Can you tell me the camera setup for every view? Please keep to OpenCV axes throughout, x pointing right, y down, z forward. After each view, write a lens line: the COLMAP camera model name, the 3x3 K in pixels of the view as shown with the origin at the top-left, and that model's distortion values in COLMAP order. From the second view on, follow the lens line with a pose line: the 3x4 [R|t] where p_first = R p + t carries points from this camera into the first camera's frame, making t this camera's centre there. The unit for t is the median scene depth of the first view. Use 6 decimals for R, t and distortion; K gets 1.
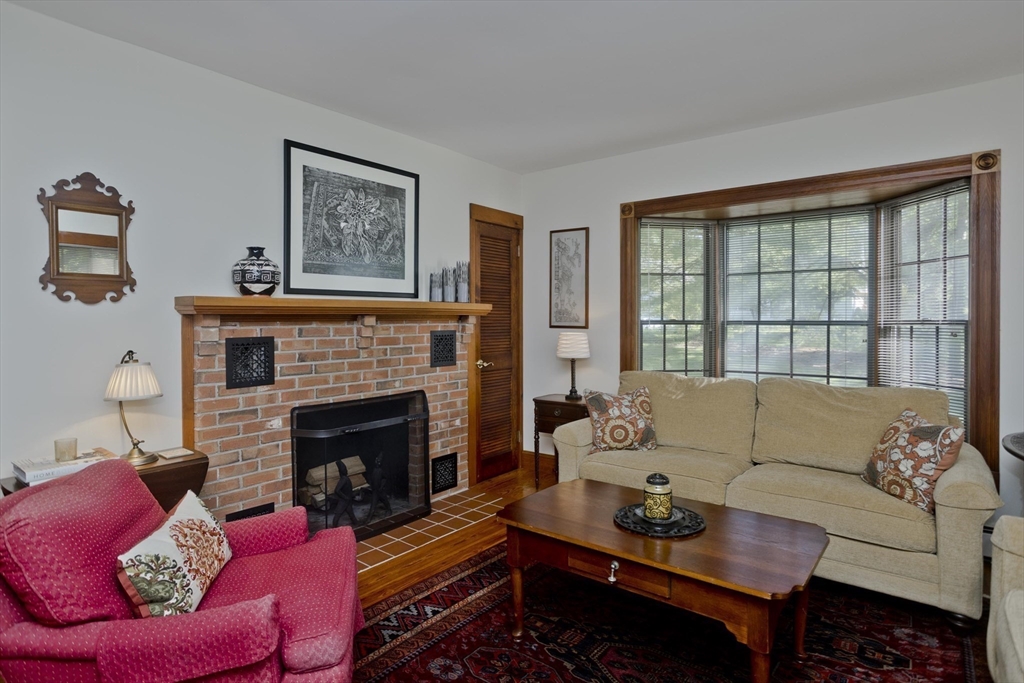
lens RADIAL K [[566.8, 0, 509.2], [0, 566.8, 326.8], [0, 0, 1]] dist [0.004336, 0.002227]
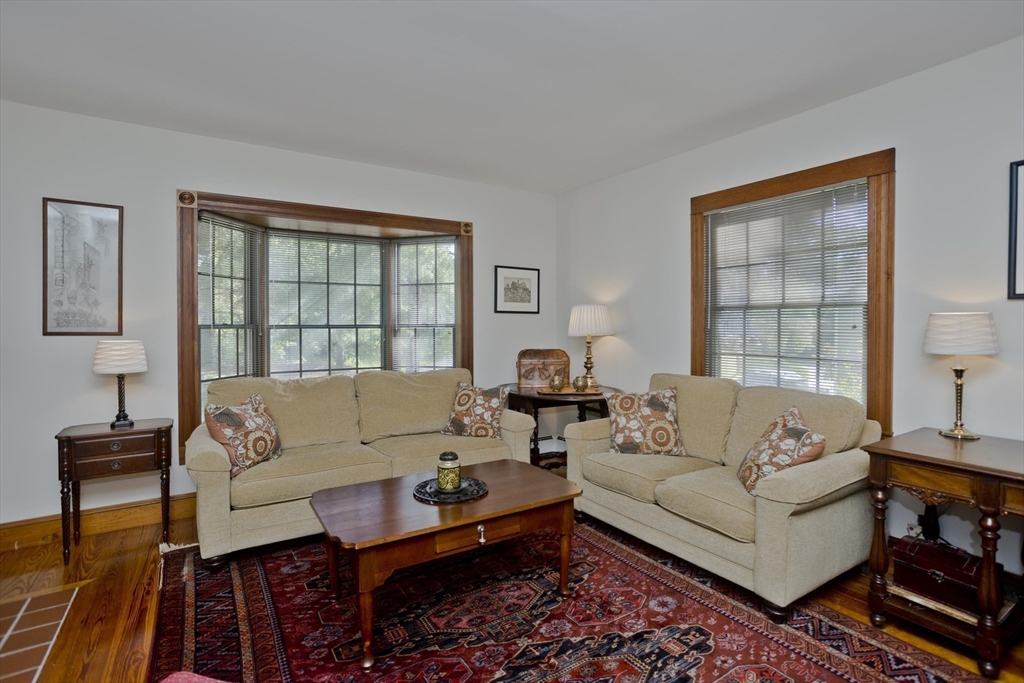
lens RADIAL K [[509.2, 0, 520.4], [0, 509.2, 331.5], [0, 0, 1]] dist [-0.002784, 0.009784]
pose [[0.339876, -0.014255, 0.940362, -0.418603], [0.011719, 0.999872, 0.010921, -0.003729], [-0.940397, 0.007309, 0.340000, 0.292385]]
